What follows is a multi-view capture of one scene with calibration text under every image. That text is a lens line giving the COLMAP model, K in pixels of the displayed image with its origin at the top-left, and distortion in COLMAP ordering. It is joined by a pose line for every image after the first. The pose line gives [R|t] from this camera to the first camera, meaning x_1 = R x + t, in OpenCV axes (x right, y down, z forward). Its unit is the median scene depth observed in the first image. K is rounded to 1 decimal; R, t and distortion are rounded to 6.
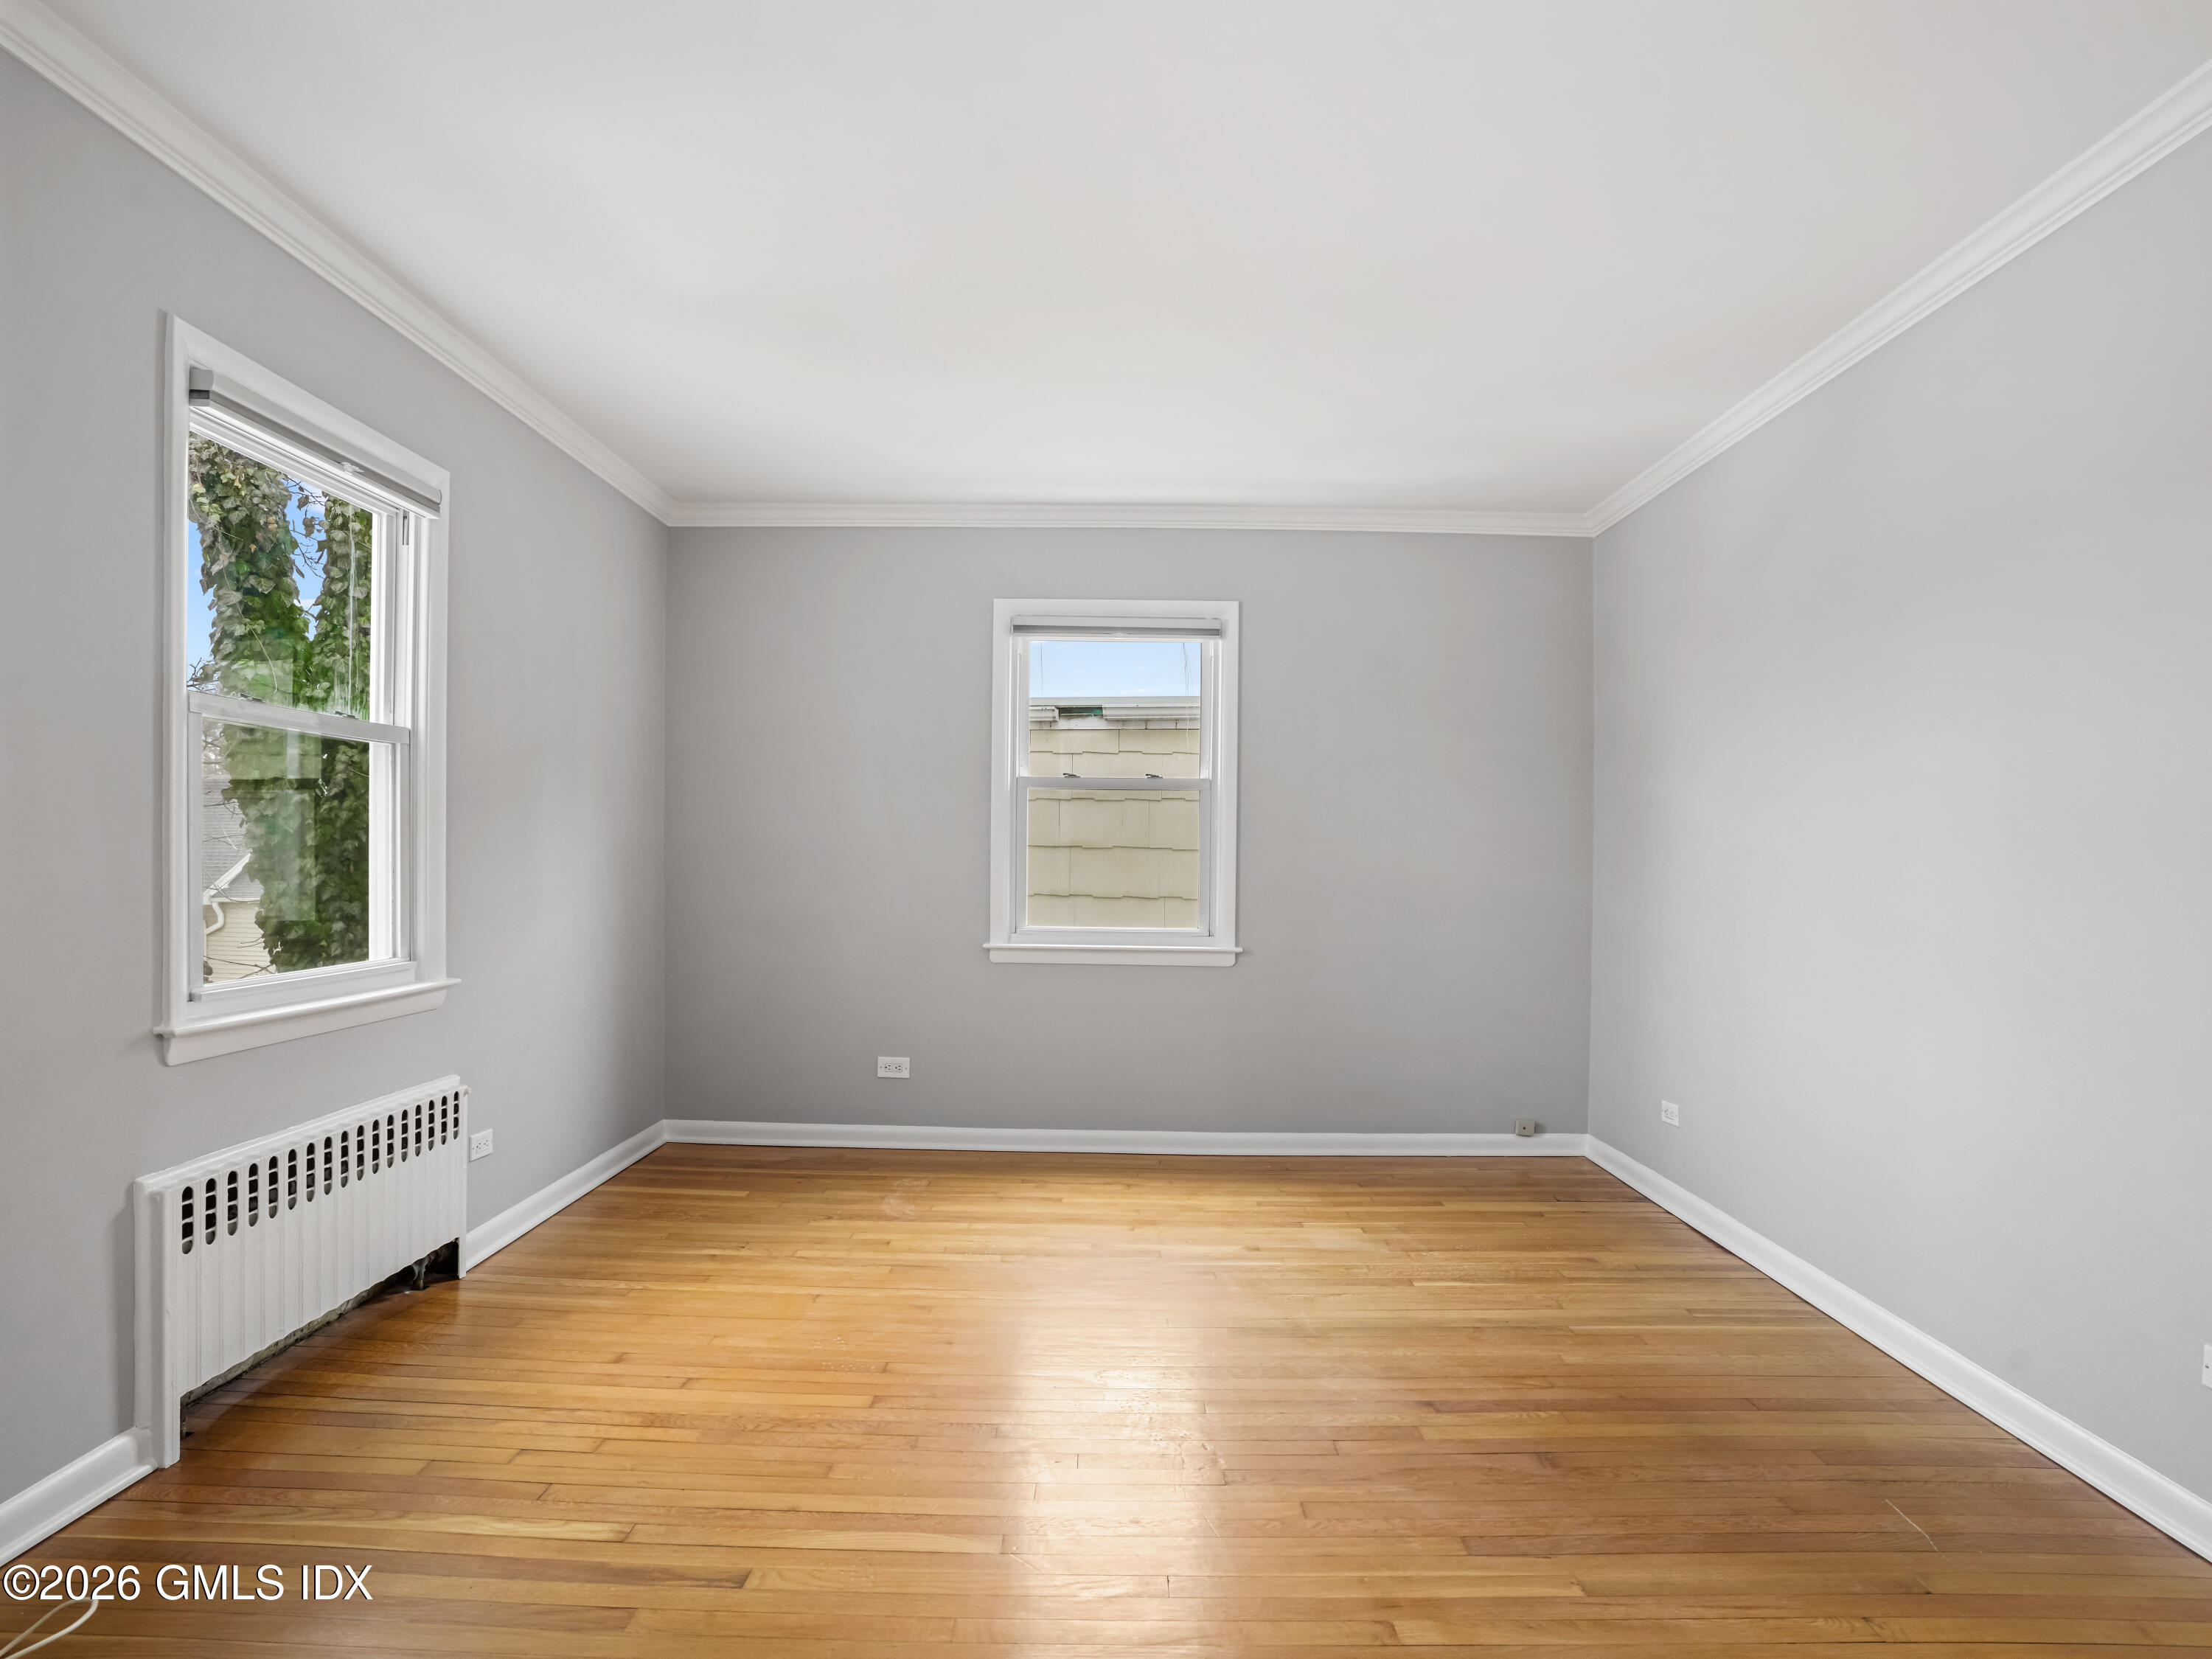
lens RADIAL K [[1224.5, 0, 1072.0], [0, 1224.5, 885.7], [0, 0, 1]] dist [-0.044487, 0.020871]
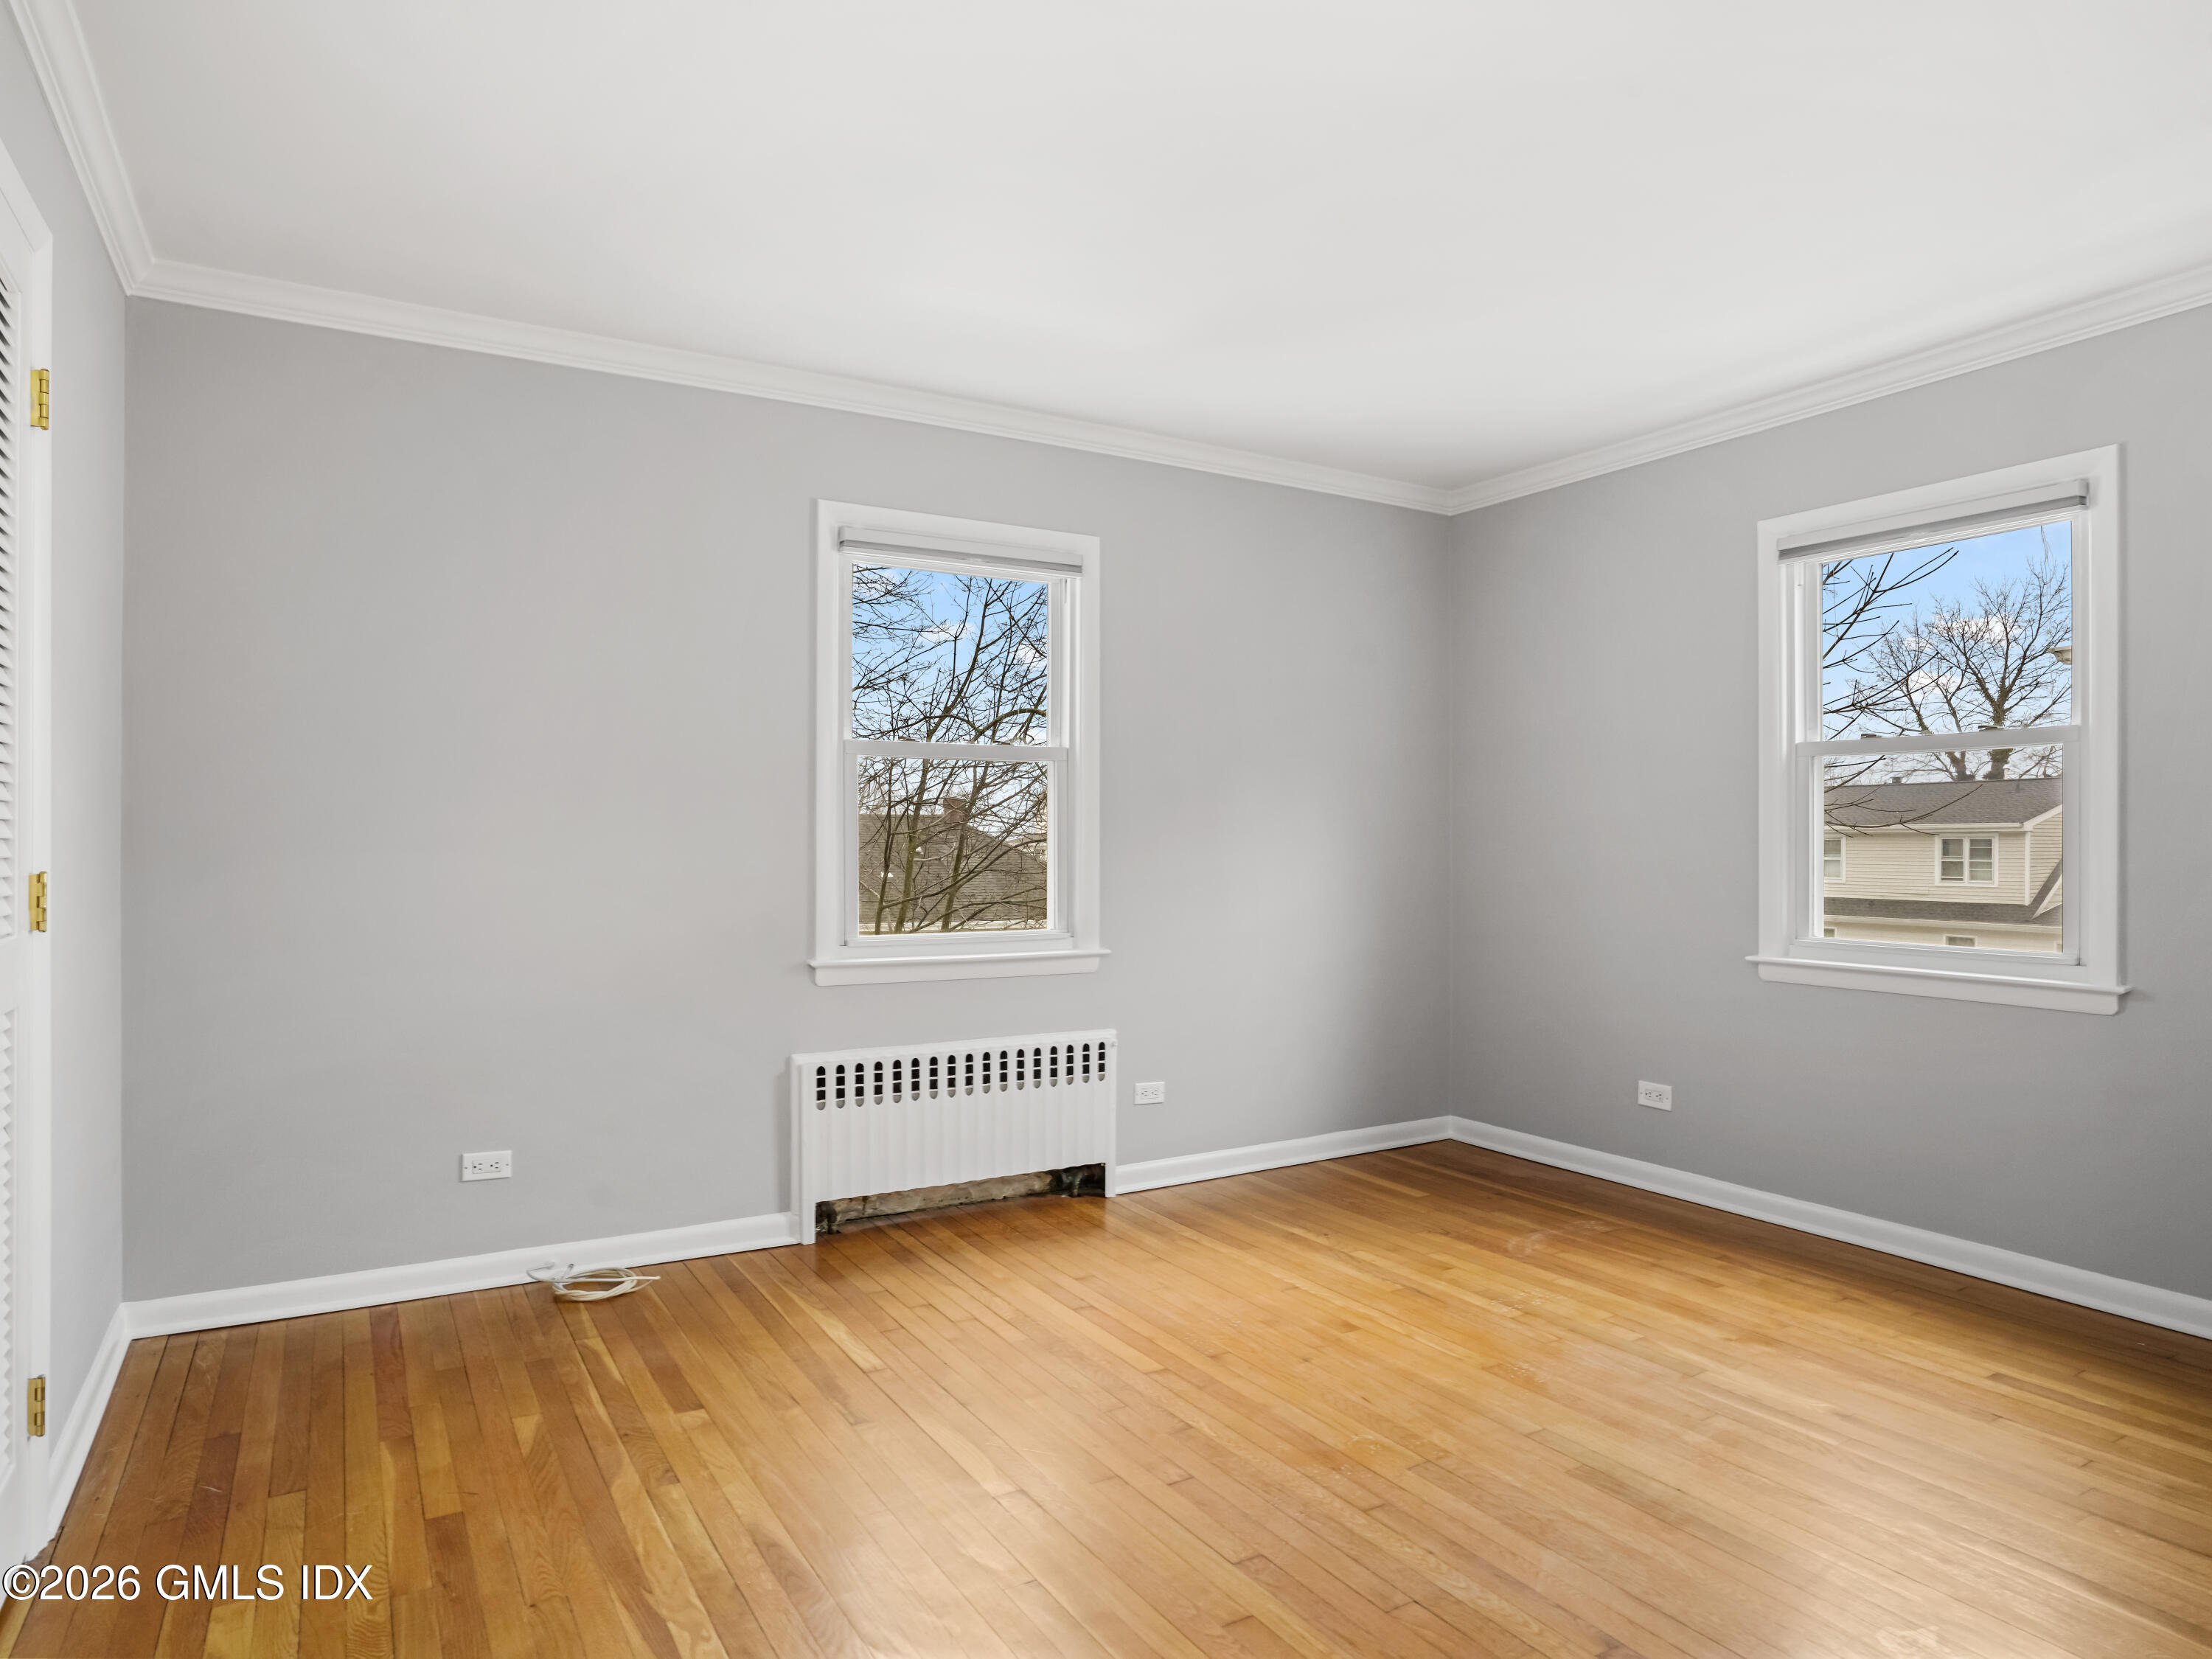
lens RADIAL K [[1308.7, 0, 1100.8], [0, 1308.7, 866.2], [0, 0, 1]] dist [-0.053111, 0.018133]
pose [[0.540109, 0.004666, -0.841582, 0.544389], [-0.015173, 0.999876, -0.004194, -0.001186], [0.841458, 0.015035, 0.540113, 0.258669]]
